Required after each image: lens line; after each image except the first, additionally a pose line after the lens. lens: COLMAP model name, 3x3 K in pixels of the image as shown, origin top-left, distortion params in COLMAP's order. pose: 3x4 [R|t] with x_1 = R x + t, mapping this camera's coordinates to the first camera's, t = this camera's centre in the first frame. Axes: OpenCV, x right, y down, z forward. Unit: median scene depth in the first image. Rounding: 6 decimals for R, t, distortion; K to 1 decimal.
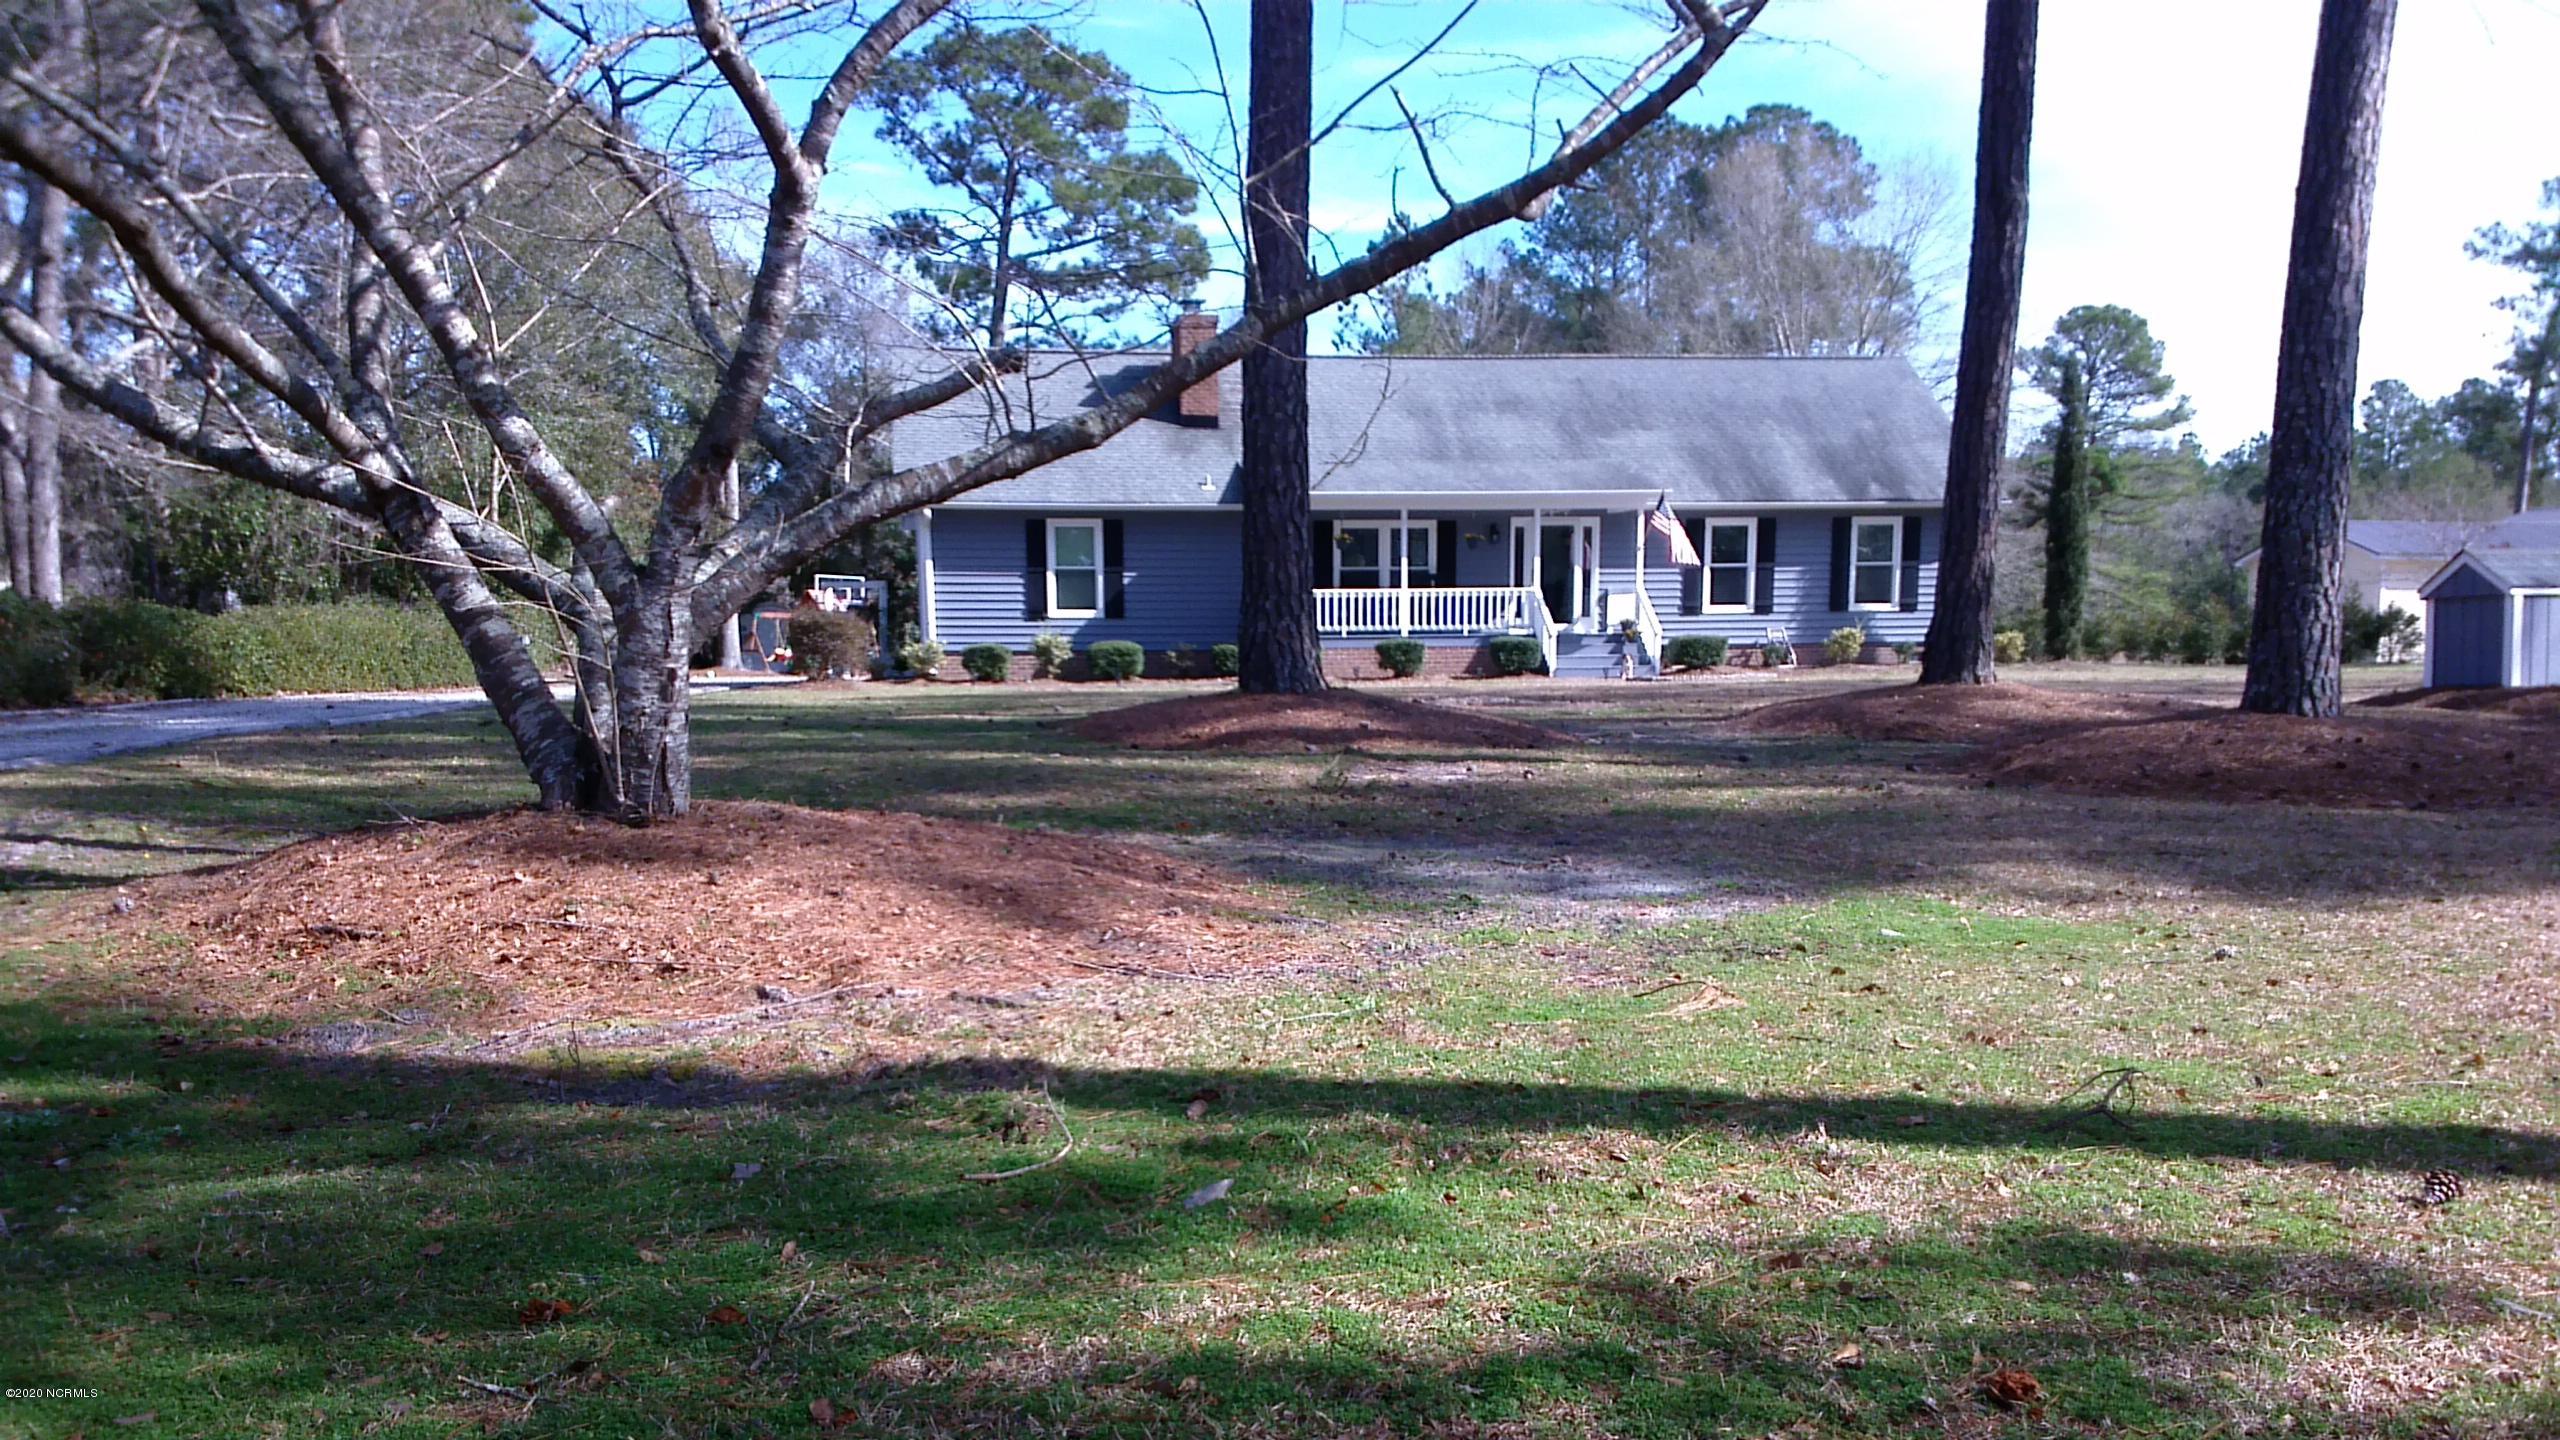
lens RADIAL K [[2251.8, 0, 1259.9], [0, 2251.8, 956.1], [0, 0, 1]] dist [0.163457, -0.366890]
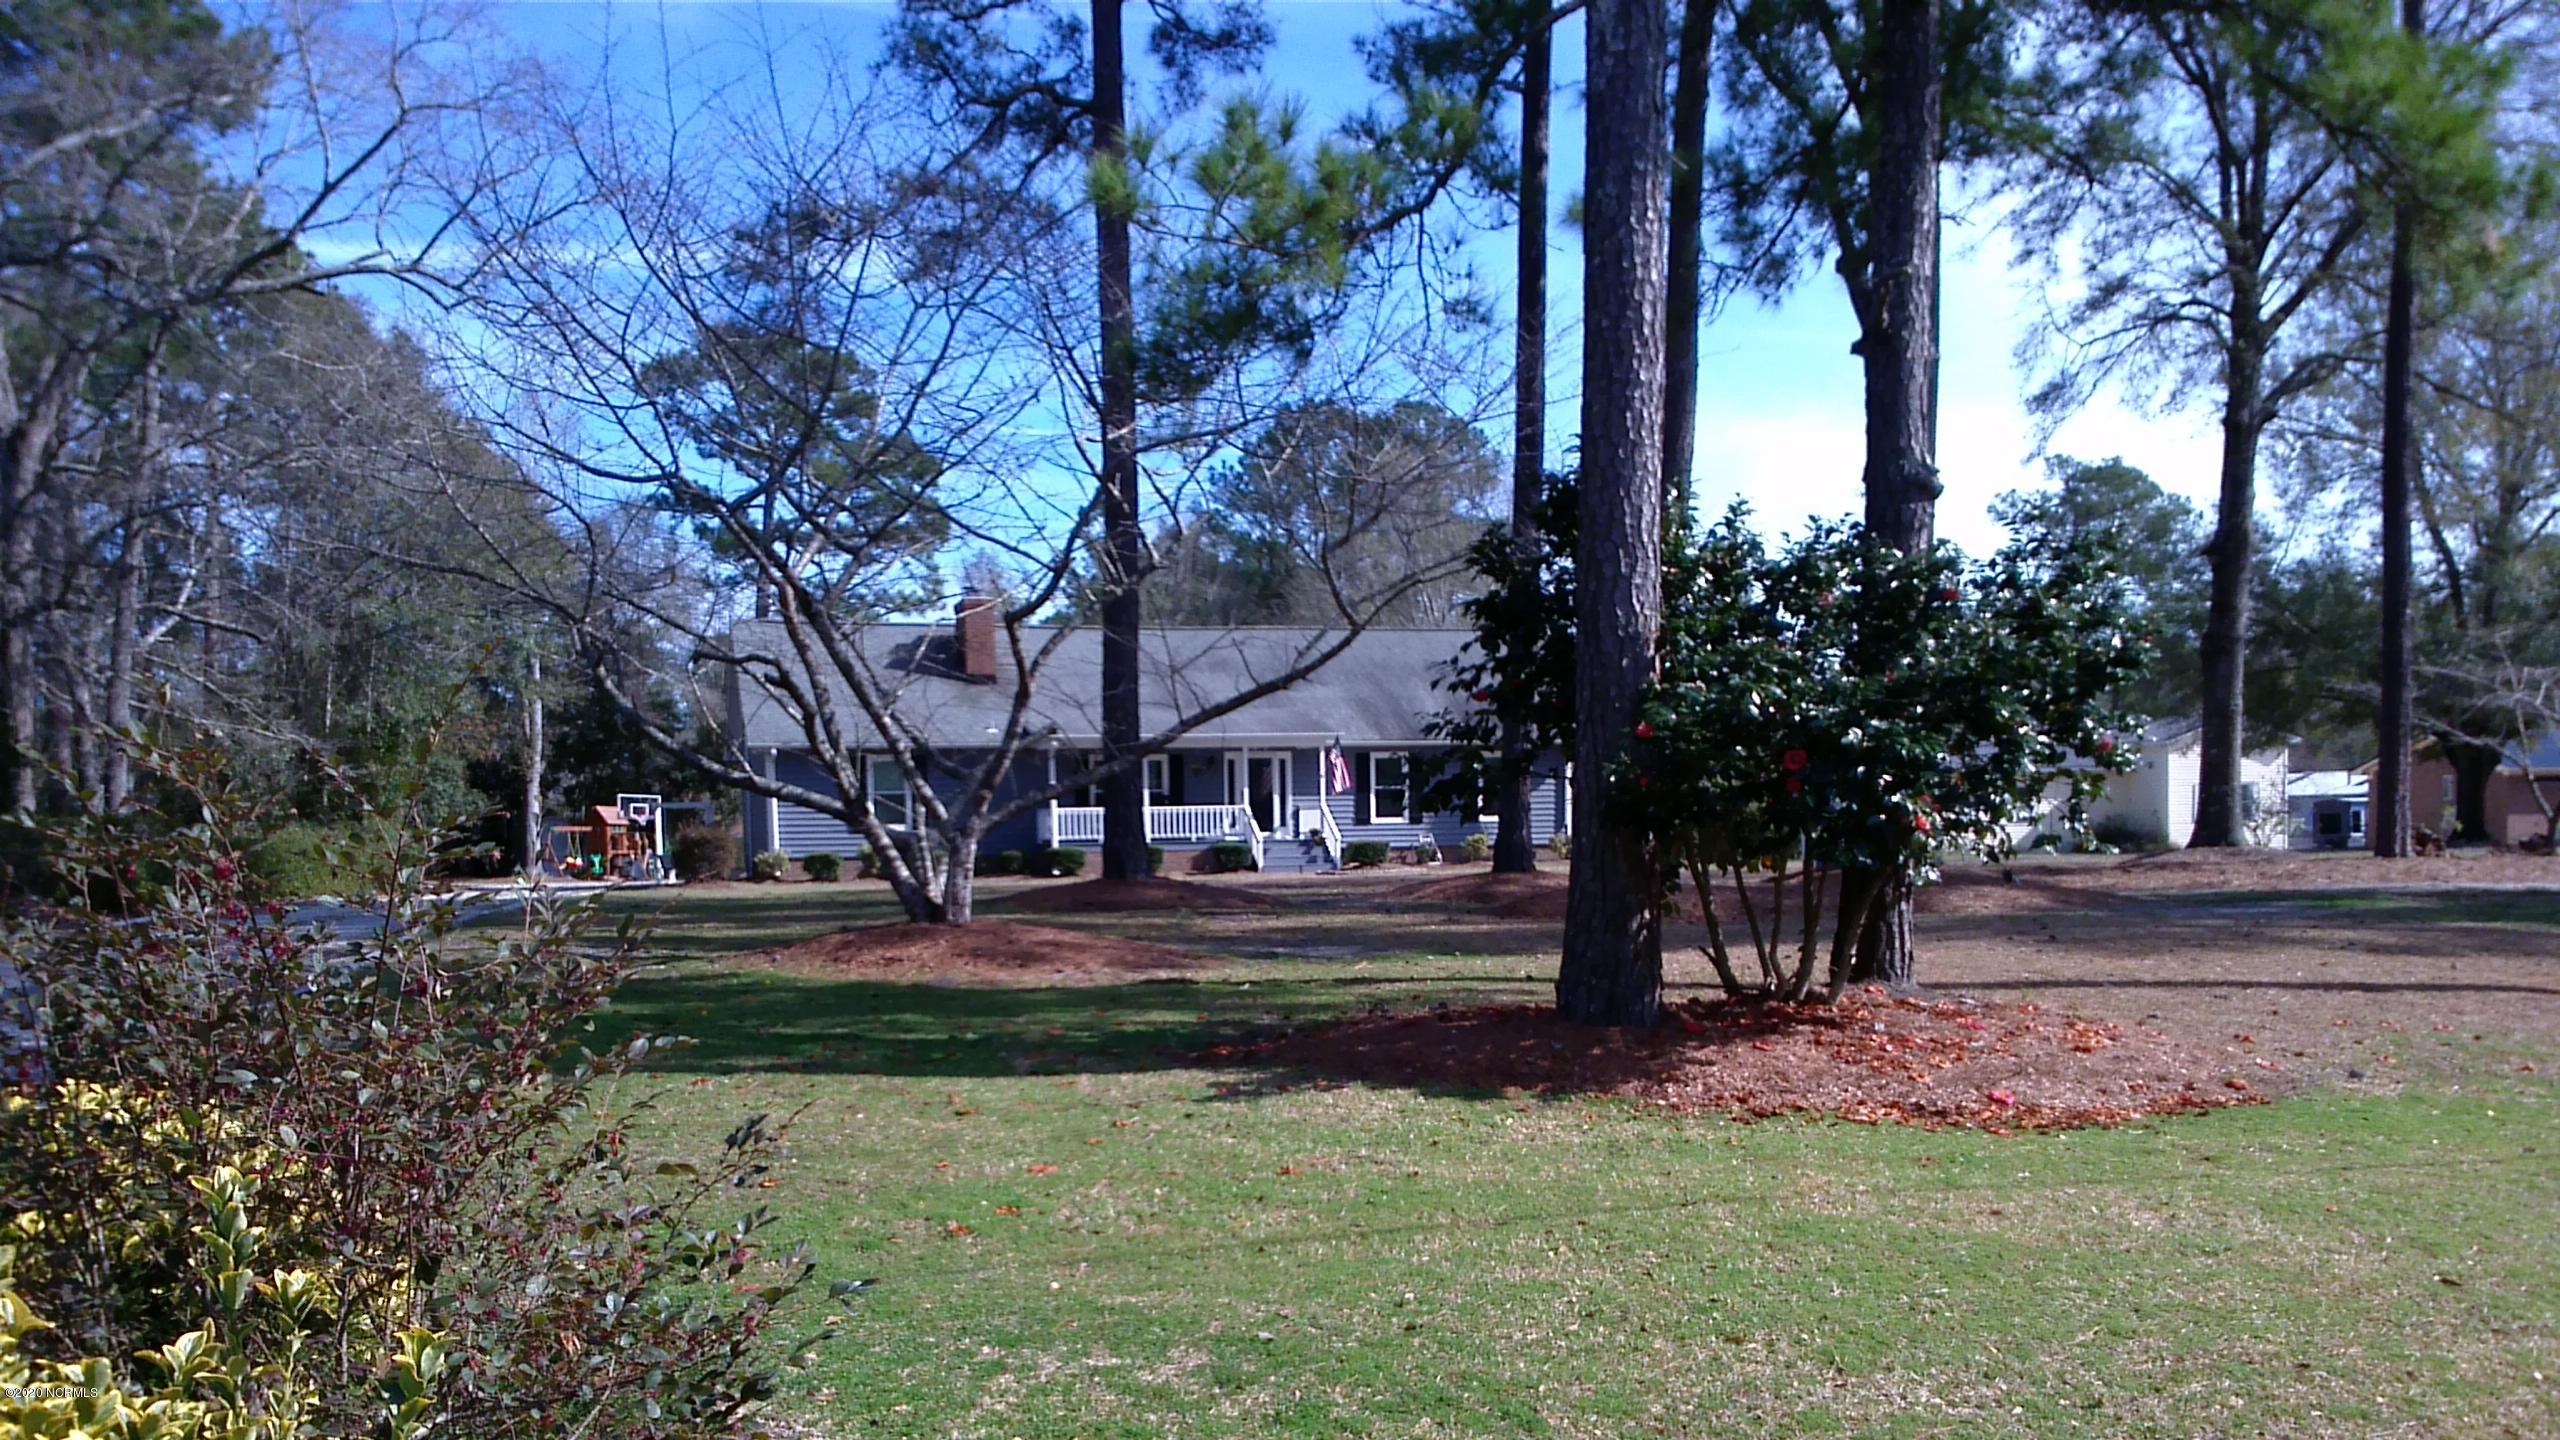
lens RADIAL K [[2251.8, 0, 1259.9], [0, 2251.8, 956.1], [0, 0, 1]] dist [0.163457, -0.366890]
pose [[0.990363, -0.017654, 0.137365, -0.049423], [0.029676, 0.995855, -0.085975, 0.035804], [-0.135278, 0.089223, 0.986782, -0.273333]]
